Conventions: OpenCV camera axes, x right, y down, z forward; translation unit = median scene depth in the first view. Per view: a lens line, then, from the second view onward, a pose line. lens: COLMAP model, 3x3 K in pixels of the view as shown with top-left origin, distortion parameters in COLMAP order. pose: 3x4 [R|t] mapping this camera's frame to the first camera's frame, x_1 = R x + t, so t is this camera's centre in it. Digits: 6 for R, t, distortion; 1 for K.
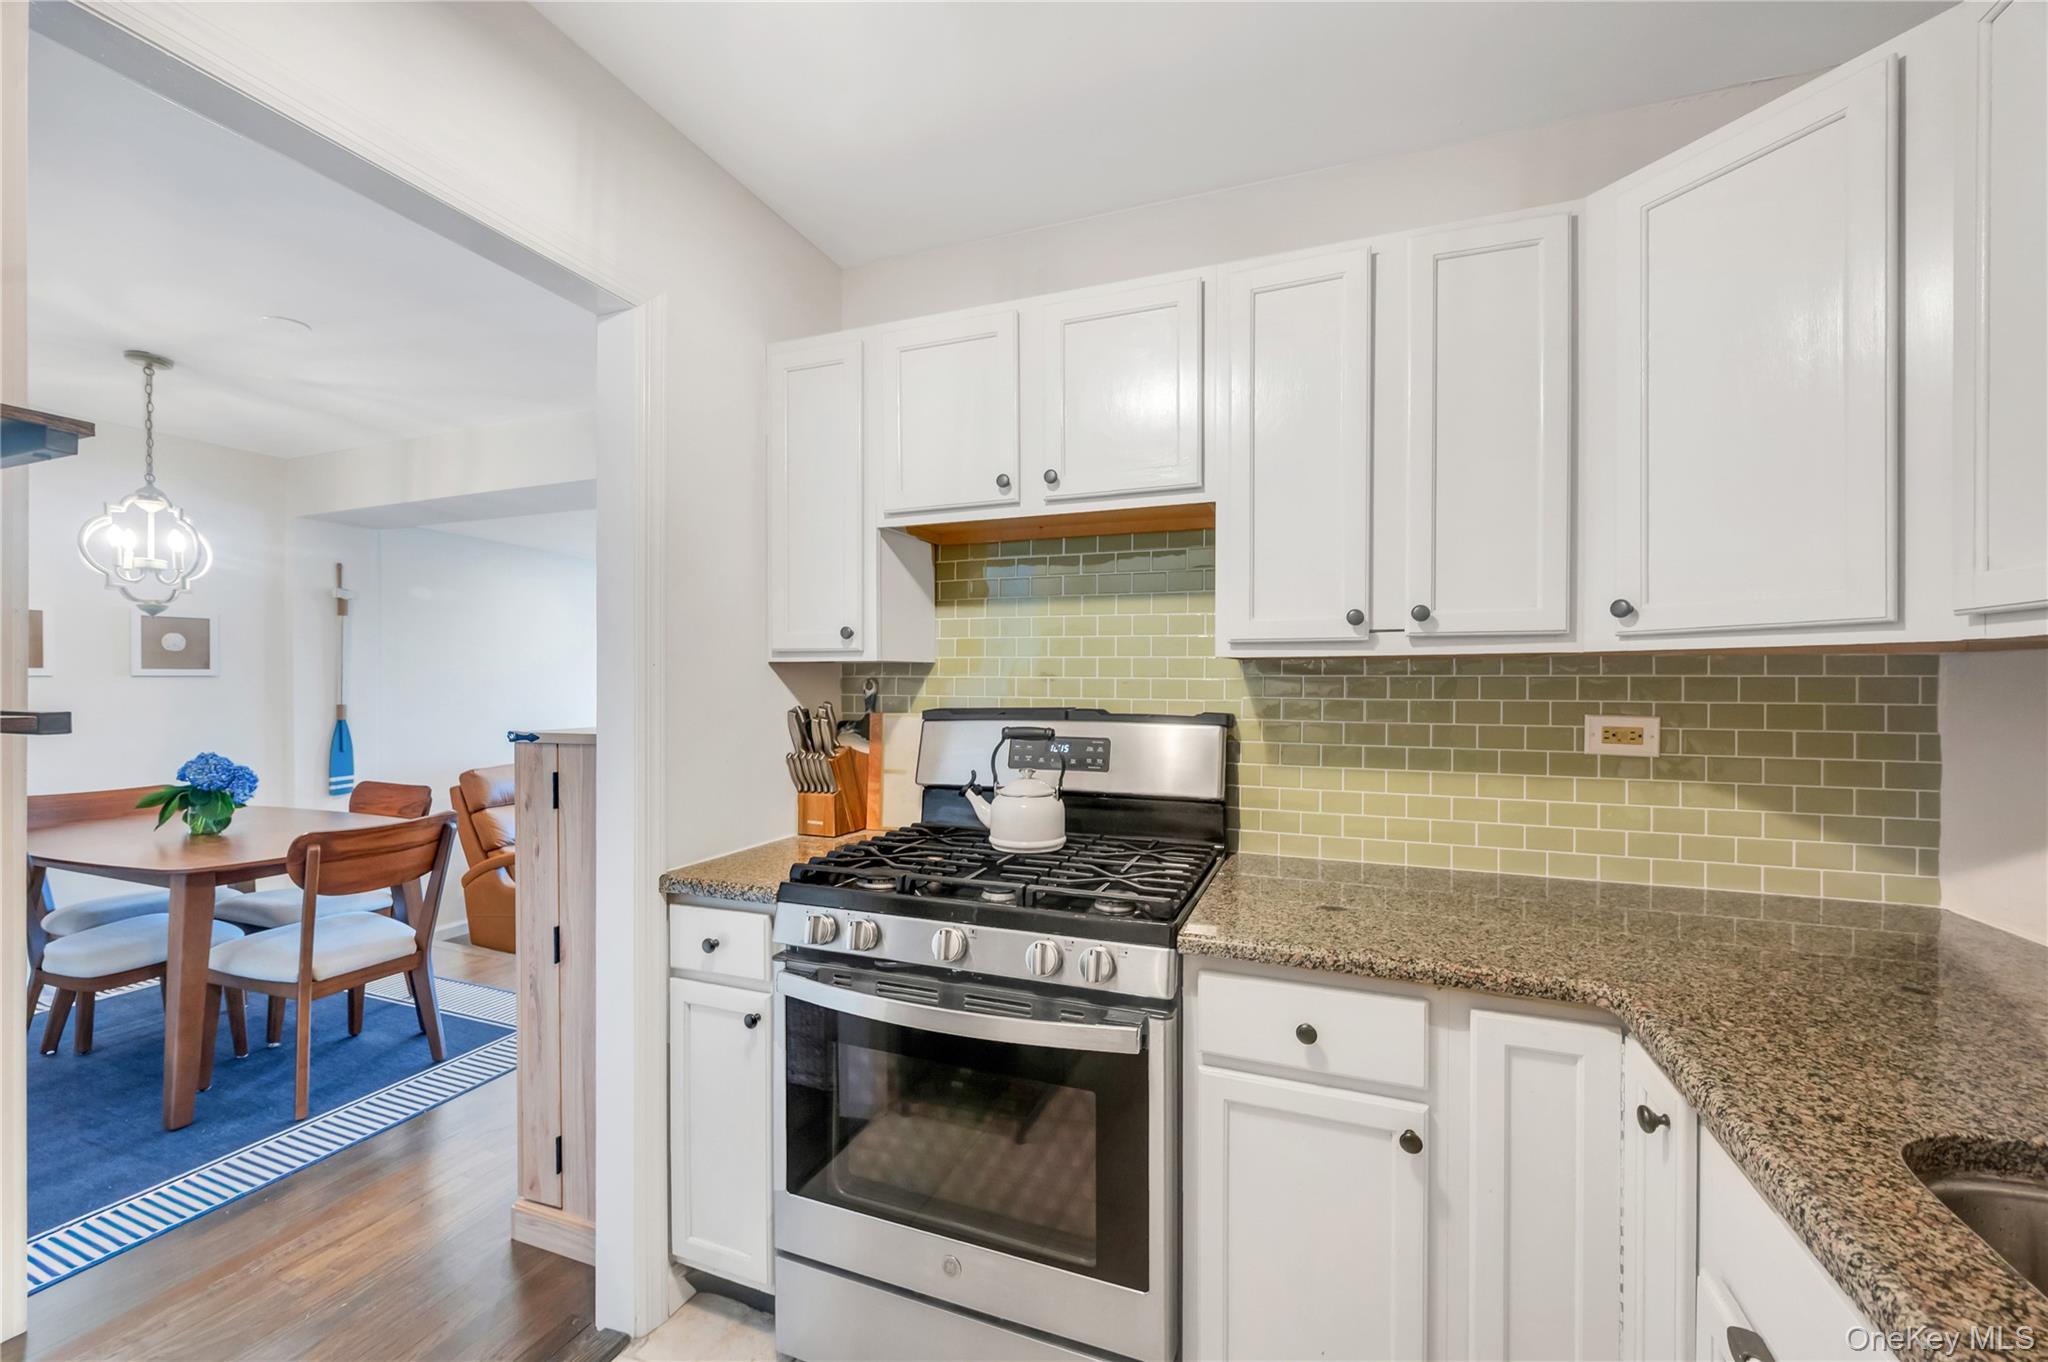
lens RADIAL K [[816.1, 0, 1009.7], [0, 816.1, 679.3], [0, 0, 1]] dist [-0.000852, 0.000350]
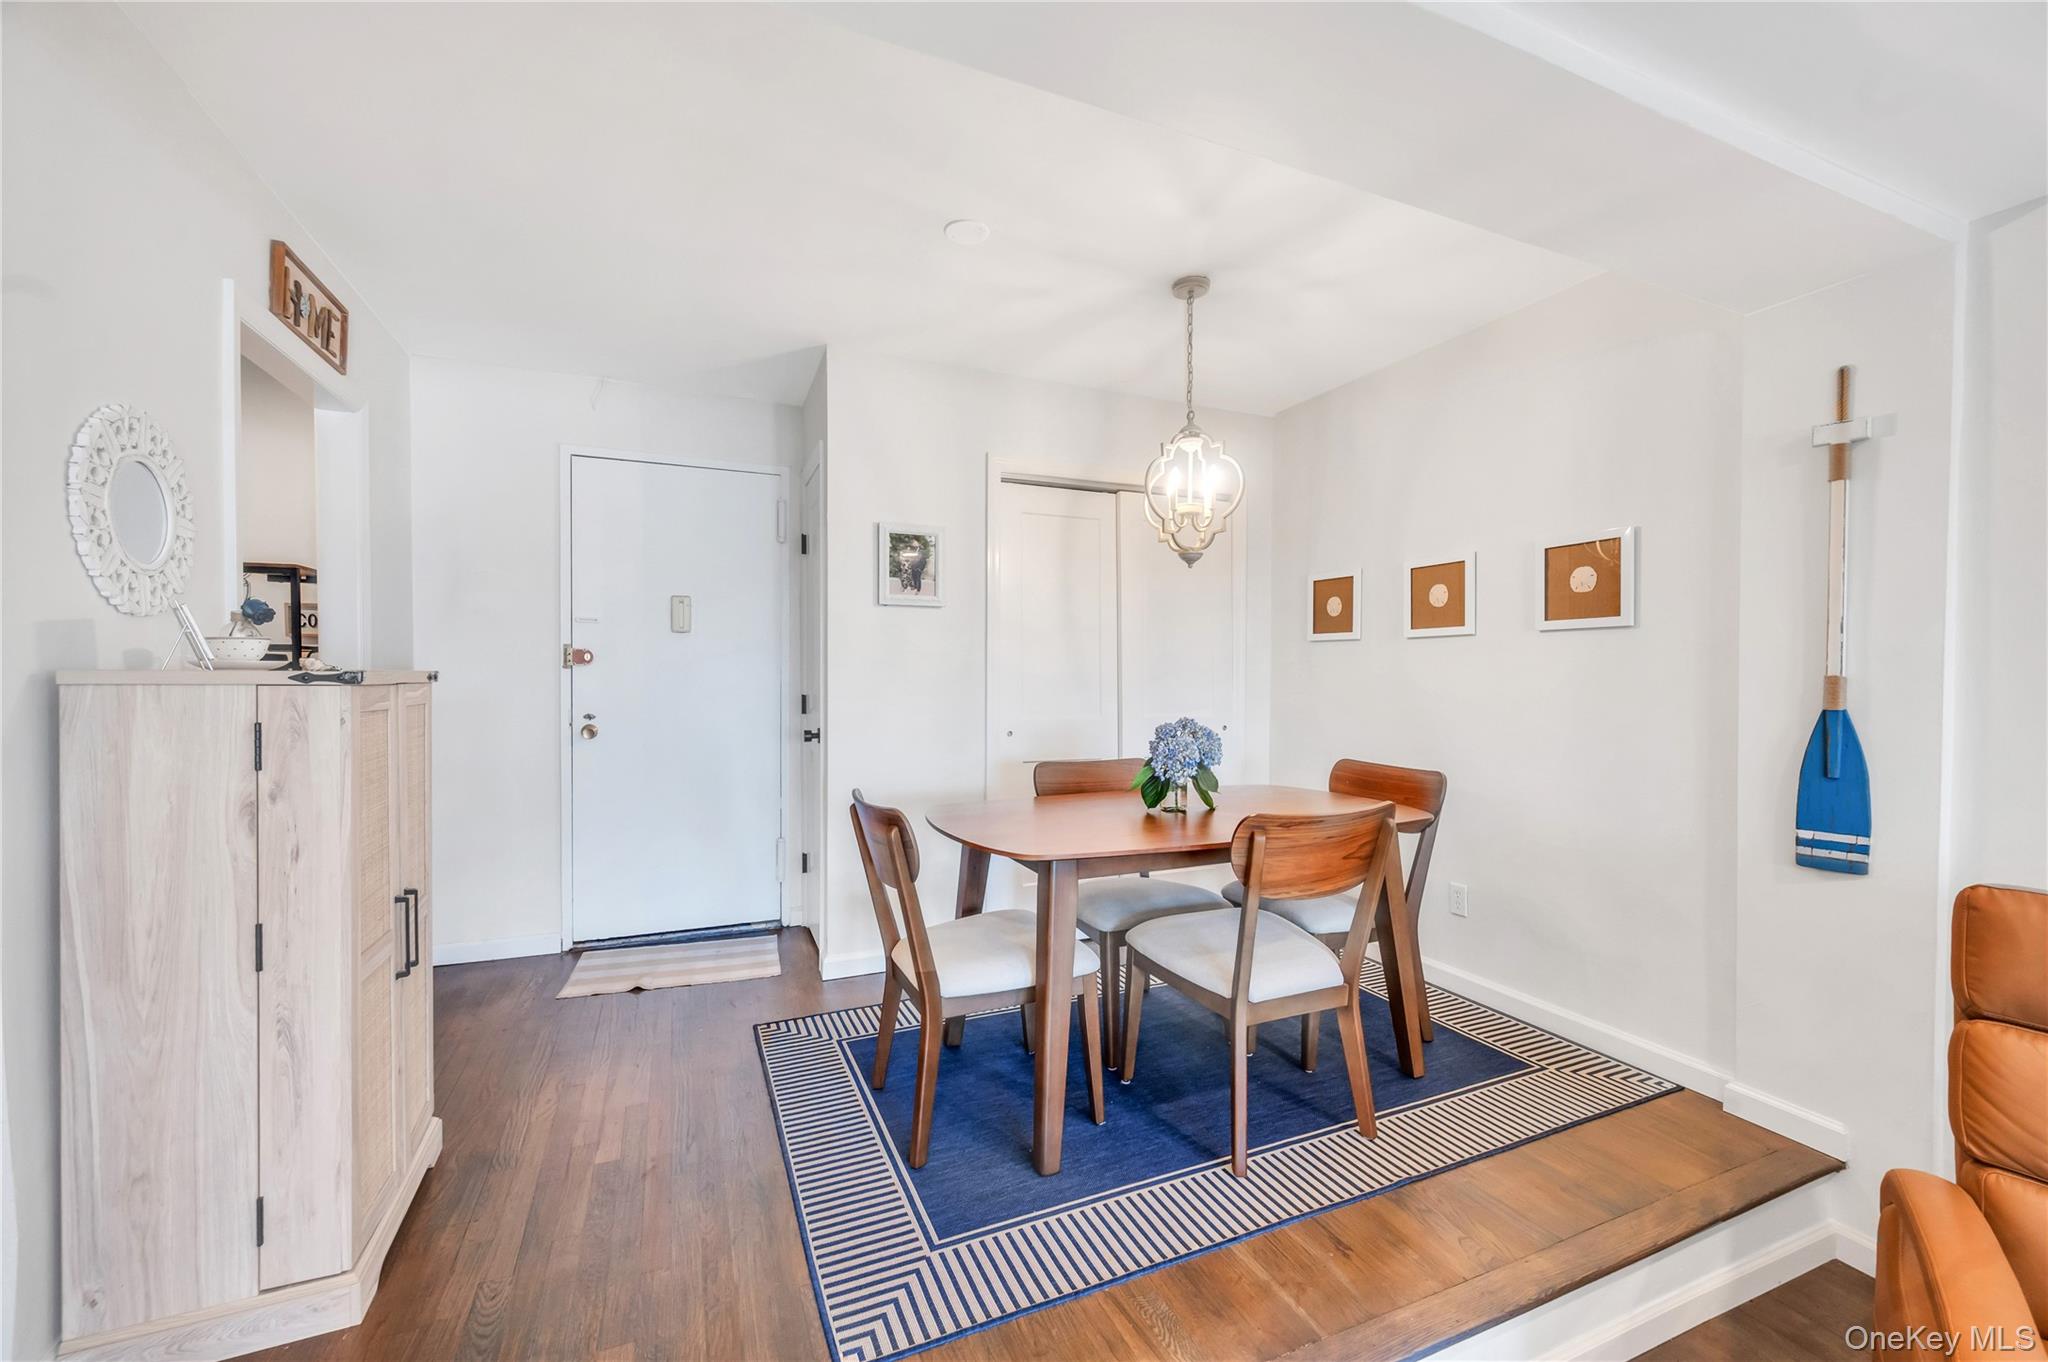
lens RADIAL K [[816.1, 0, 1024.1], [0, 816.1, 682.9], [0, 0, 1]] dist [-0.000852, 0.000350]
pose [[-0.702662, 0.009045, -0.711466, -0.265680], [0.000272, 0.999923, 0.012444, 0.042985], [0.711523, 0.008551, -0.702610, 1.510422]]
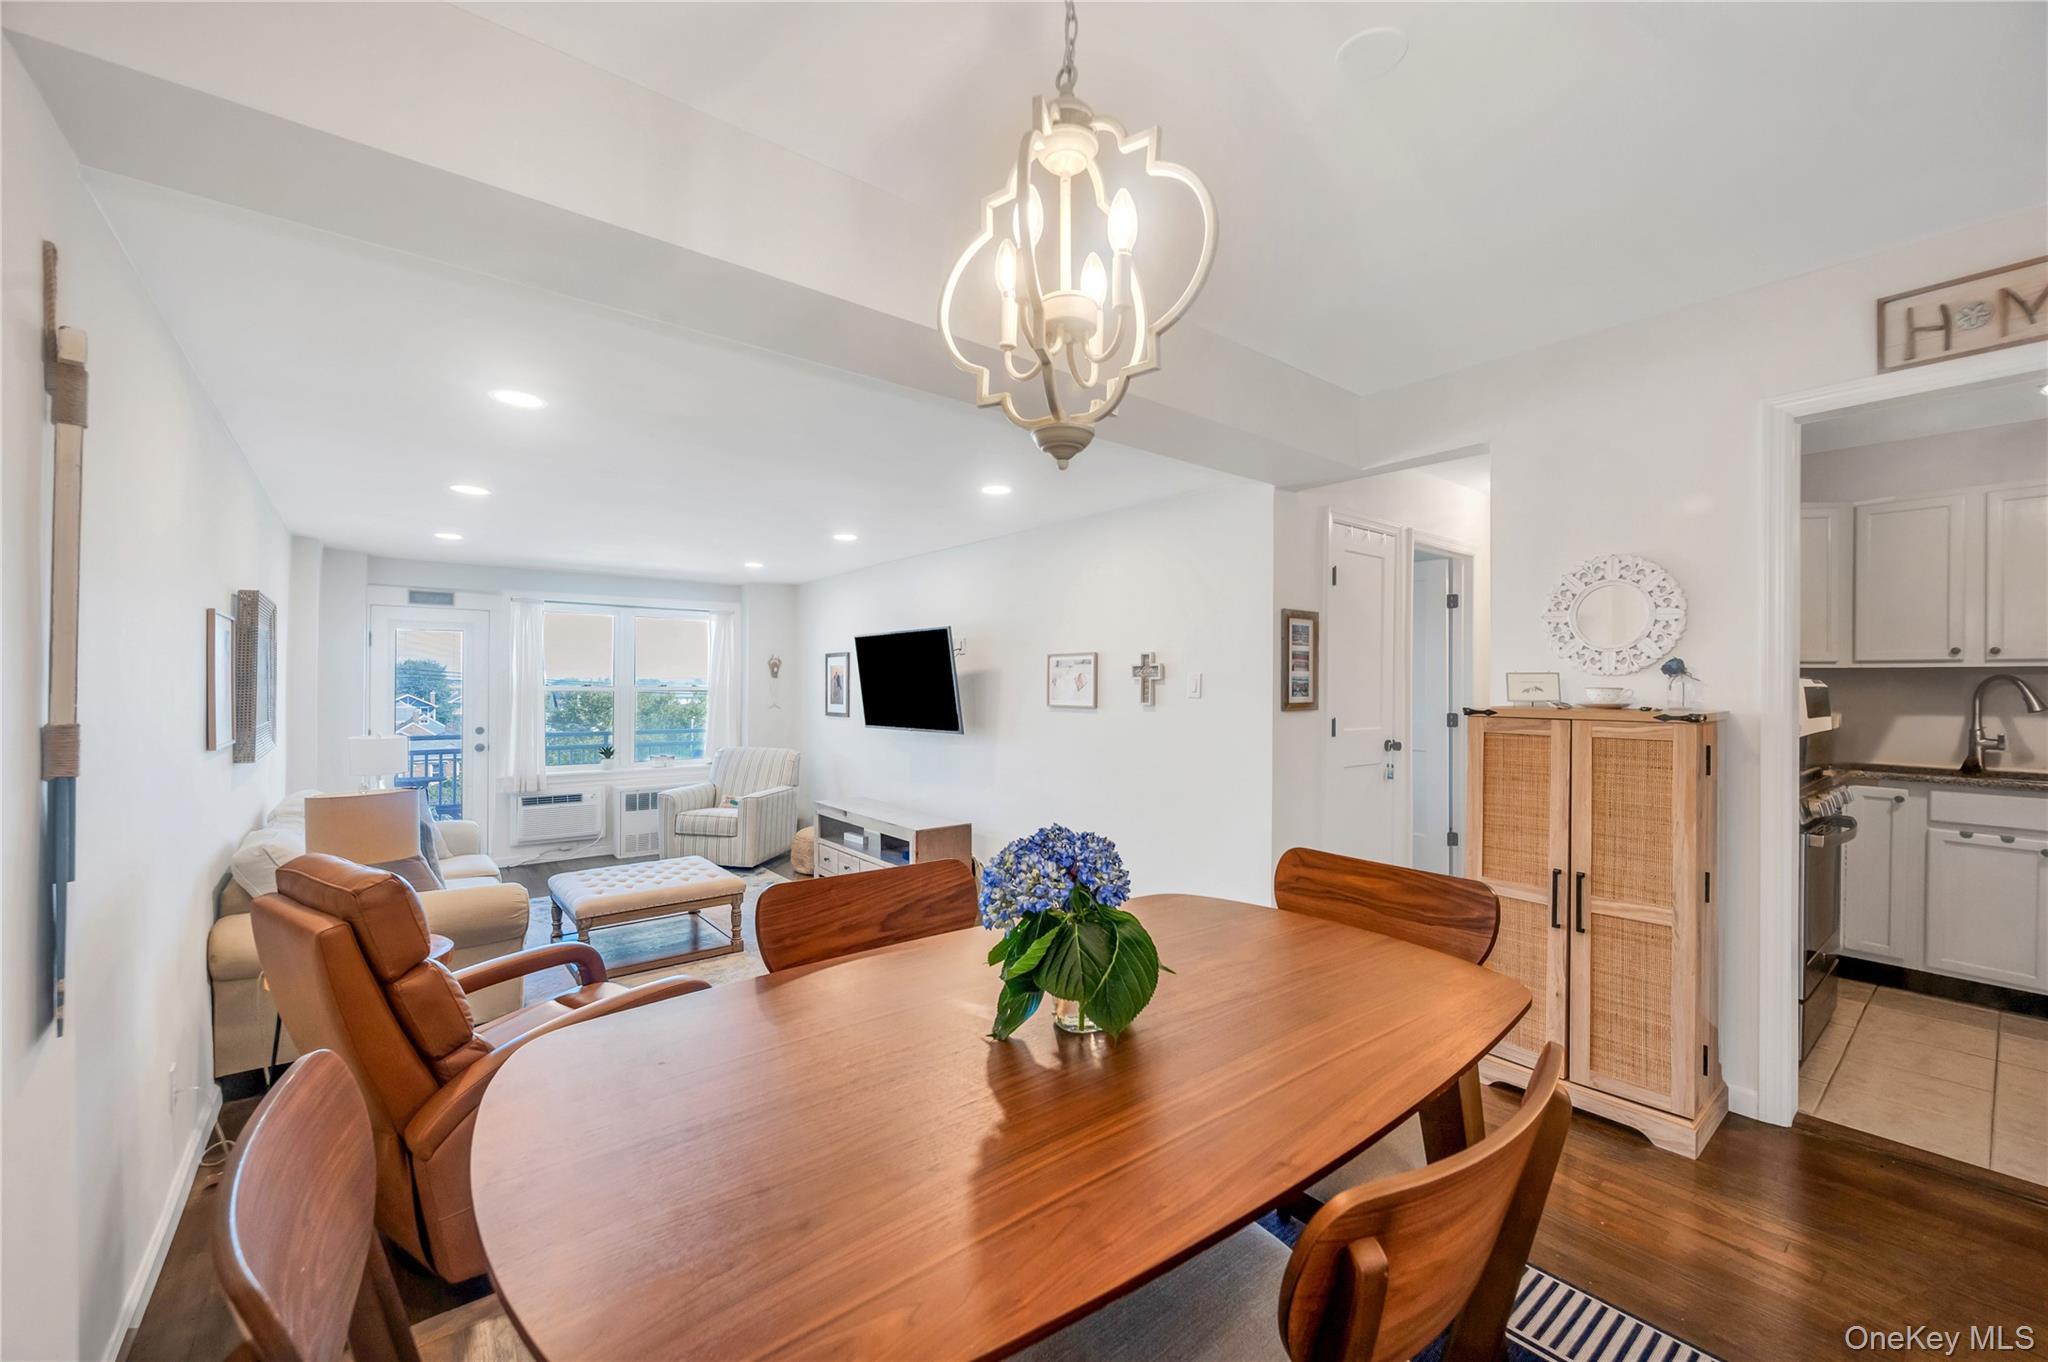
lens RADIAL K [[816.1, 0, 1022.2], [0, 816.1, 683.6], [0, 0, 1]] dist [-0.000852, 0.000350]
pose [[0.488390, 0.003323, 0.872619, -1.374466], [-0.007653, 0.999971, 0.000476, 0.018091], [-0.872592, -0.006910, 0.488401, 0.836629]]
